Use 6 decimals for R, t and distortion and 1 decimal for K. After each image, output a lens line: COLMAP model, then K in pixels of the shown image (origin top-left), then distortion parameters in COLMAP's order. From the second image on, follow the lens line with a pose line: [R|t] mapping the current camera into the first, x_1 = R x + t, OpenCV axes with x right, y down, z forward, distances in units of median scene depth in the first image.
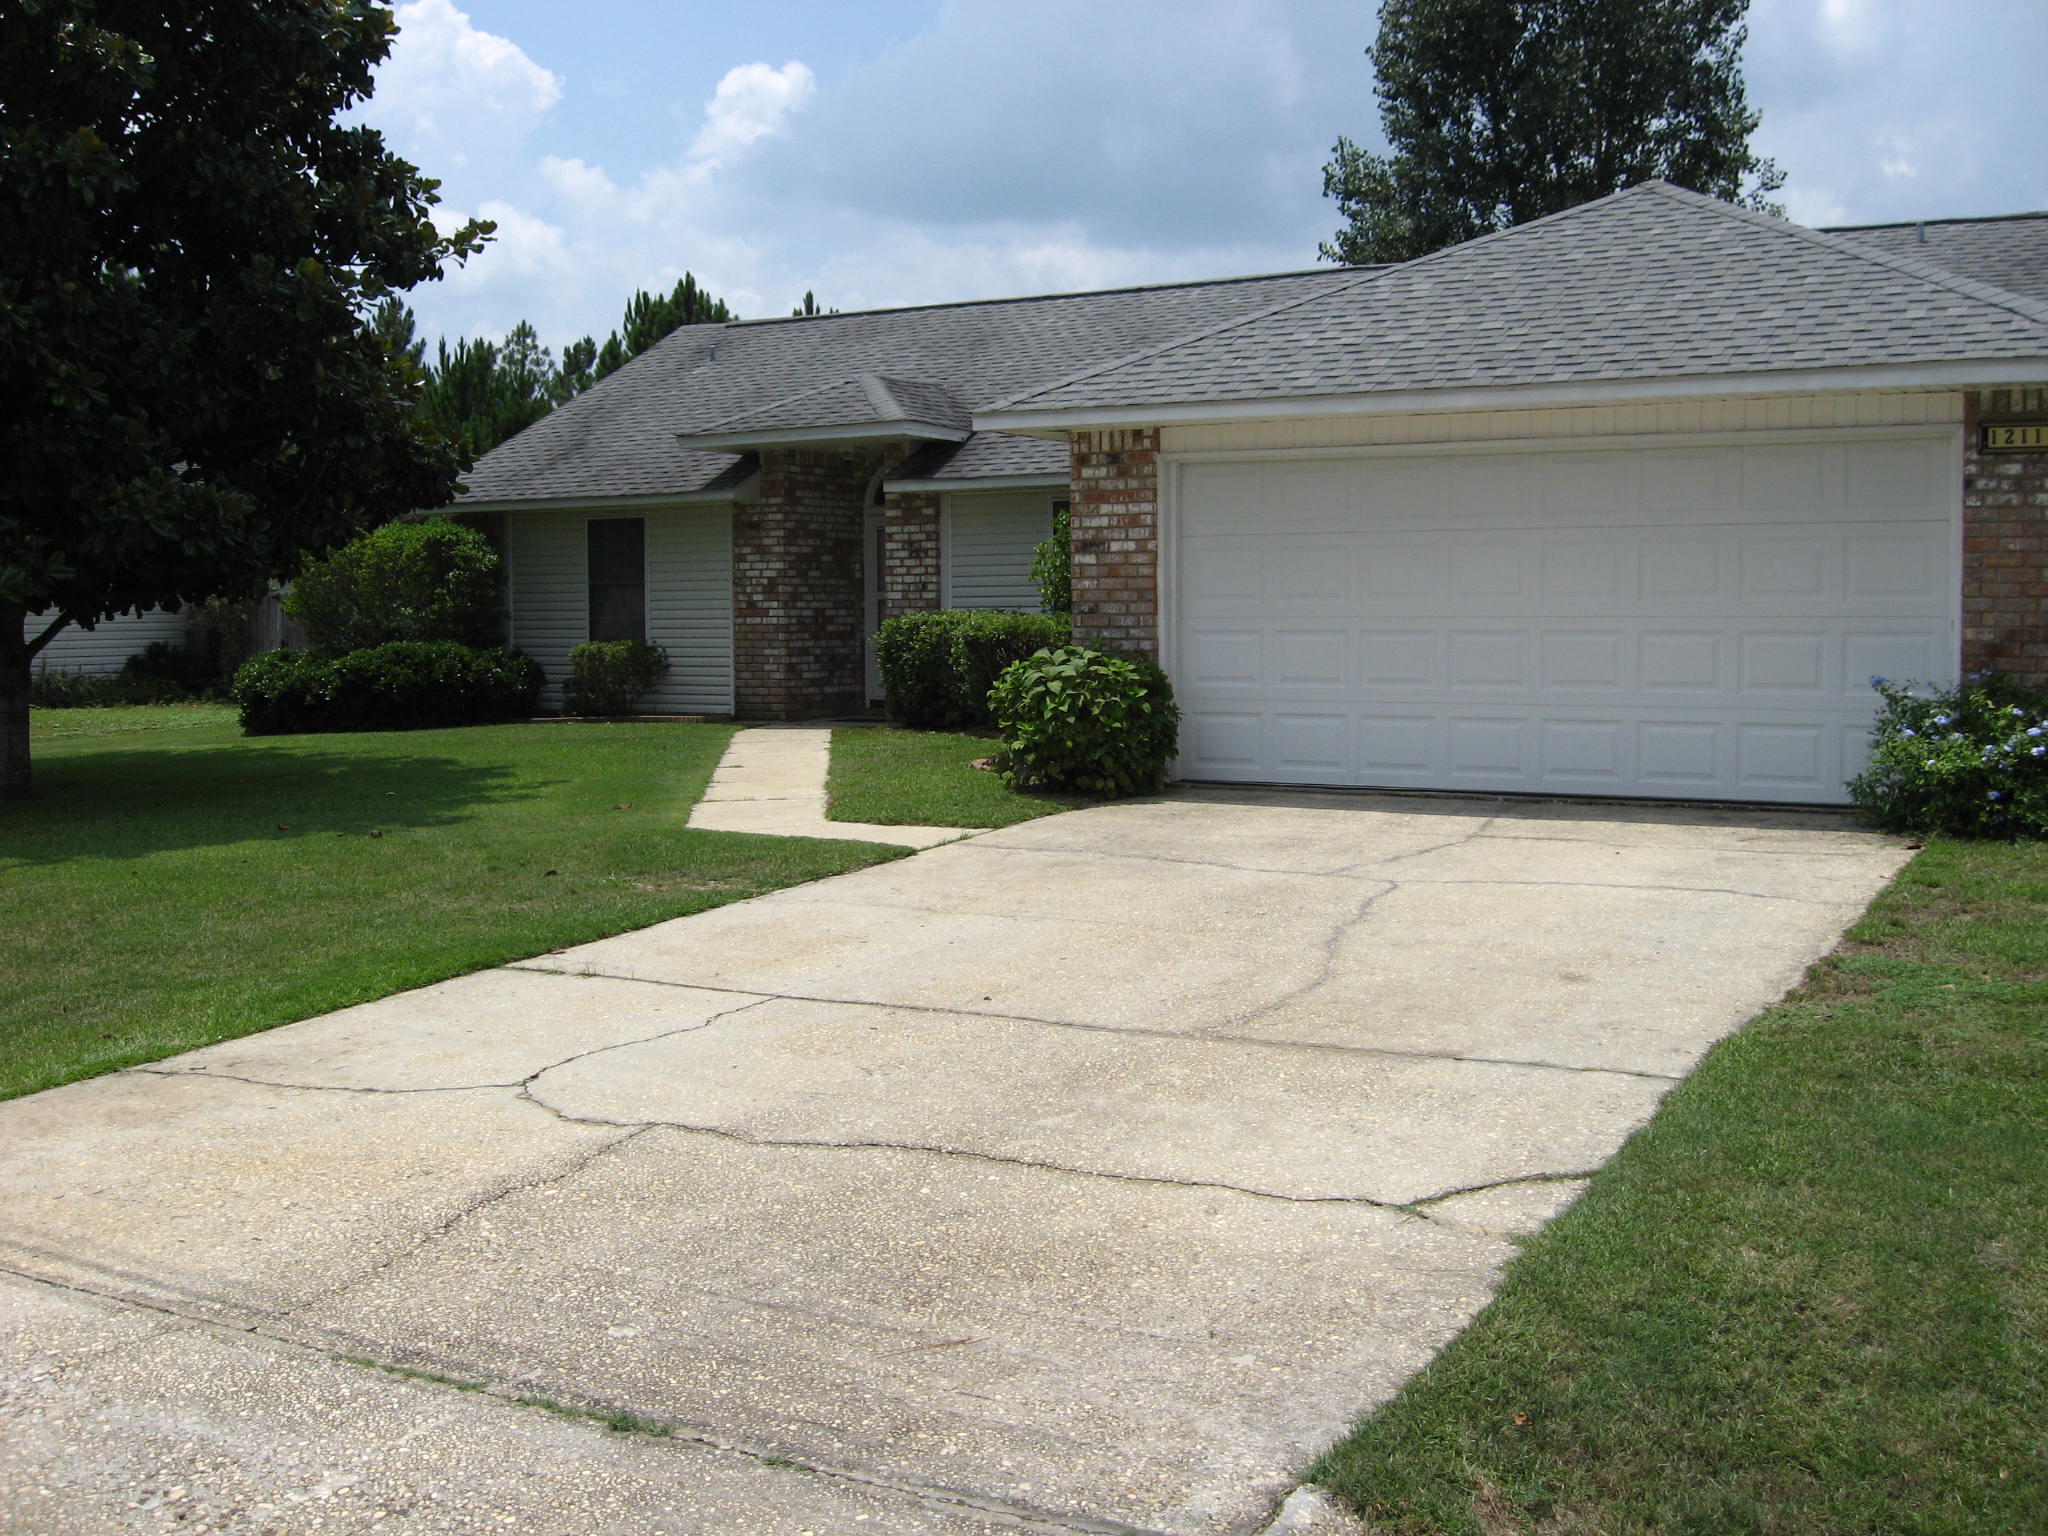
lens RADIAL K [[2143.0, 0, 1024.0], [0, 2143.0, 768.0], [0, 0, 1]] dist [-0.134494, 0.032396]
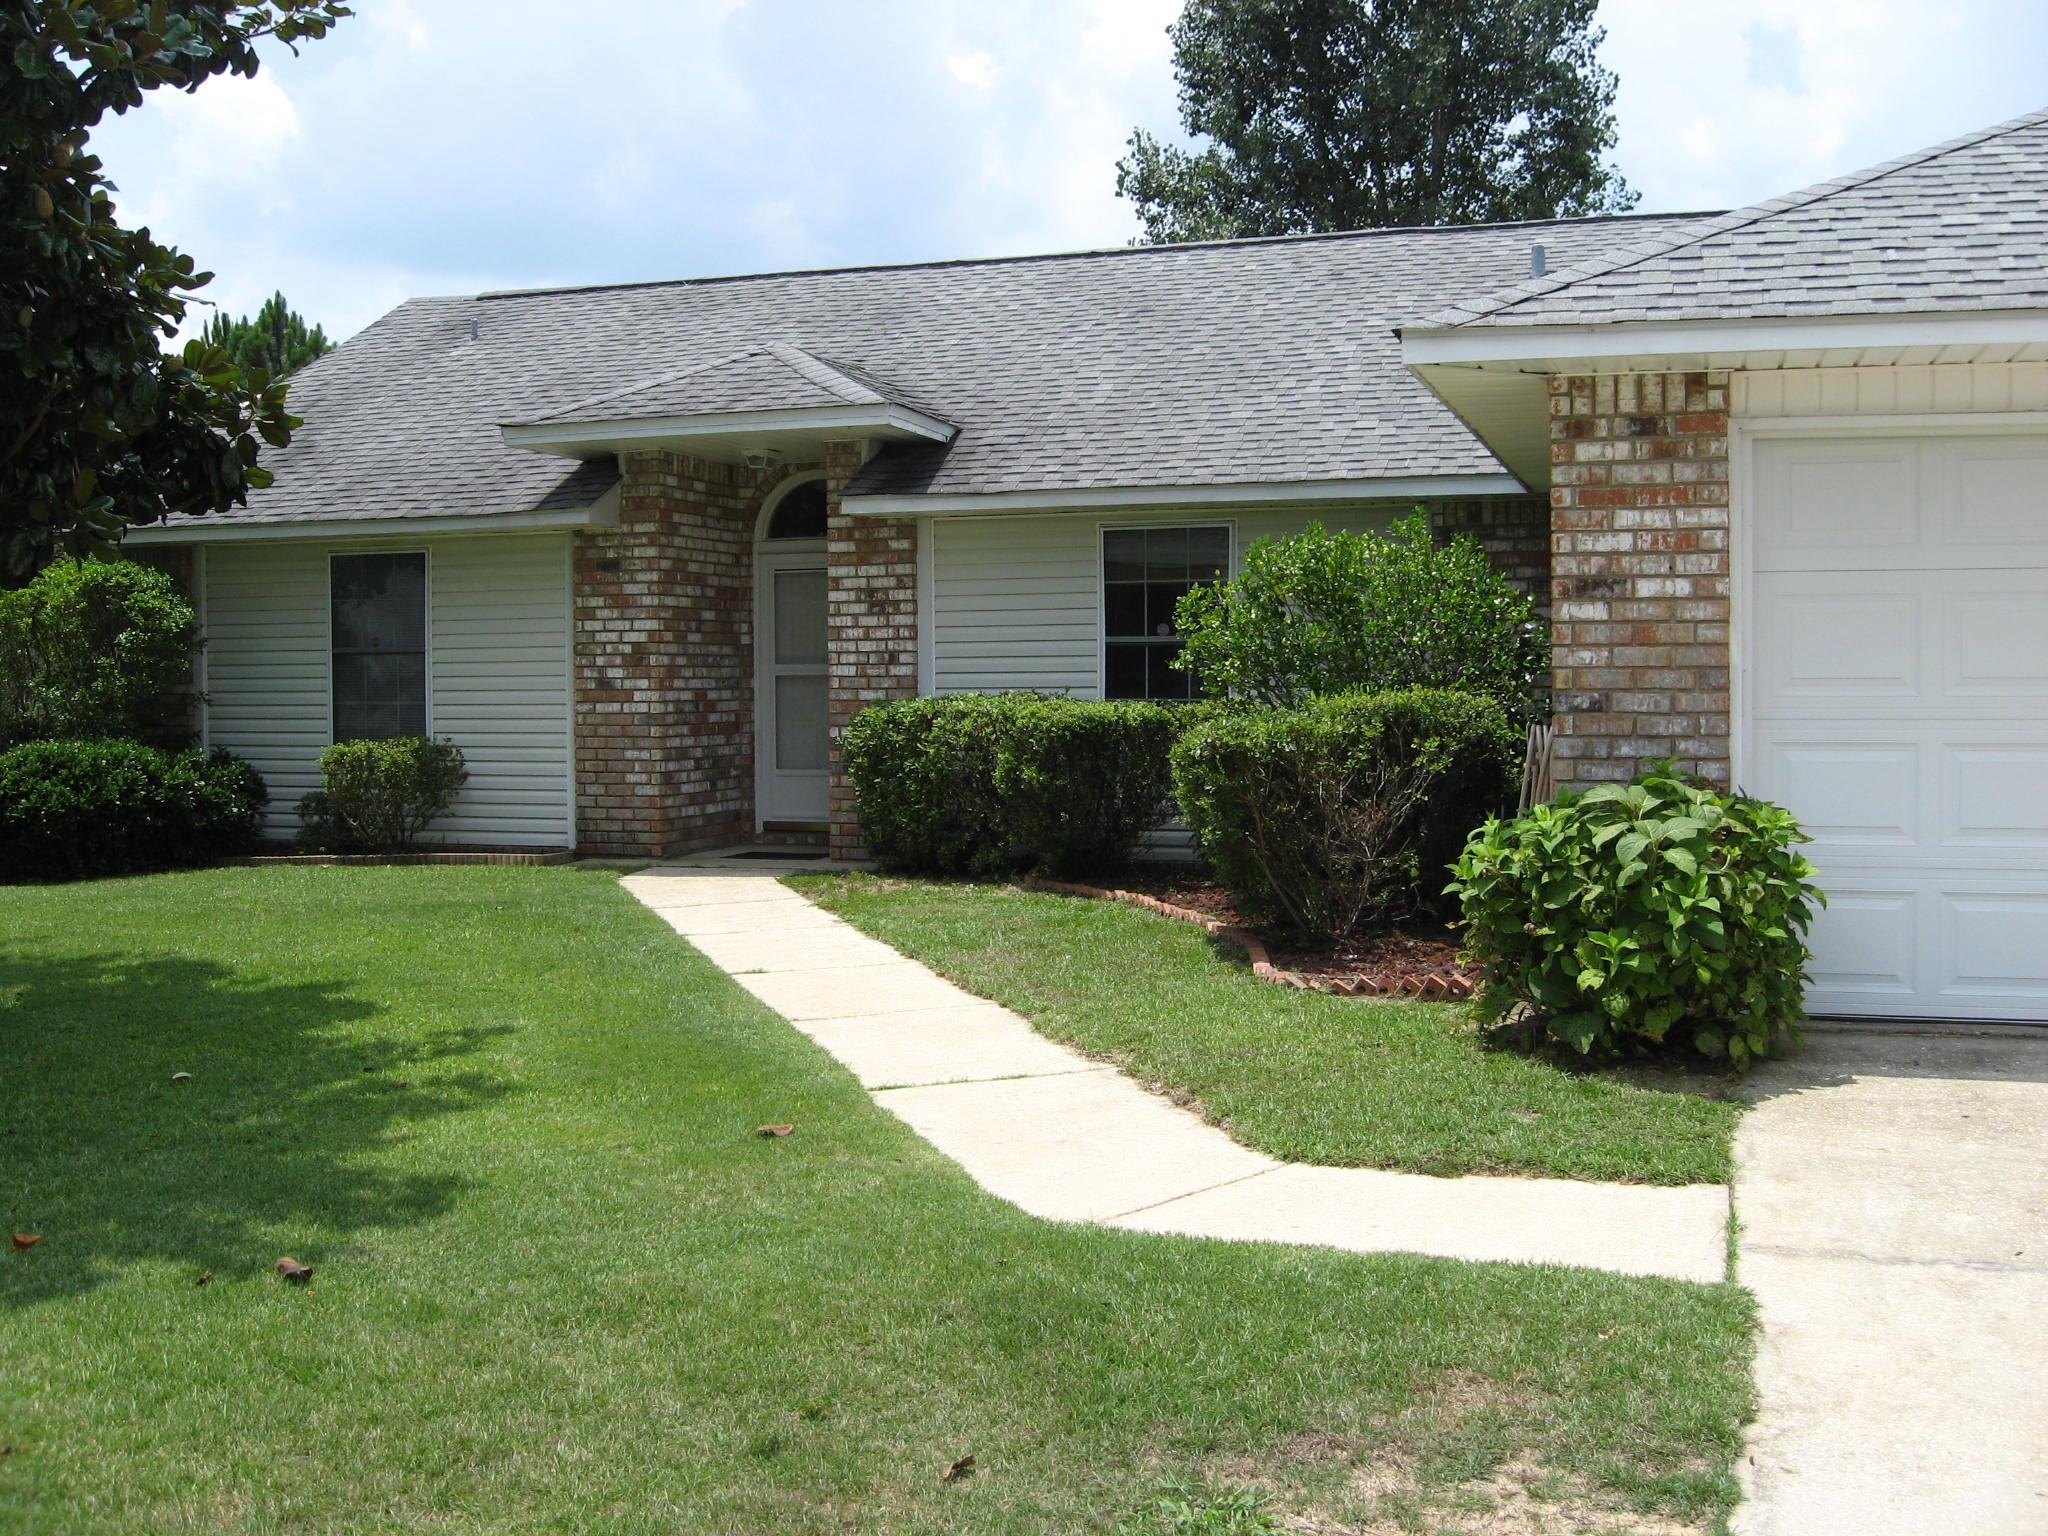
lens RADIAL K [[2143.0, 0, 1024.0], [0, 2143.0, 768.0], [0, 0, 1]] dist [-0.134494, 0.032396]
pose [[0.976126, -0.009460, 0.216999, -0.144767], [0.016326, 0.999420, -0.029870, -0.028382], [-0.216591, 0.032700, 0.975715, 0.326086]]
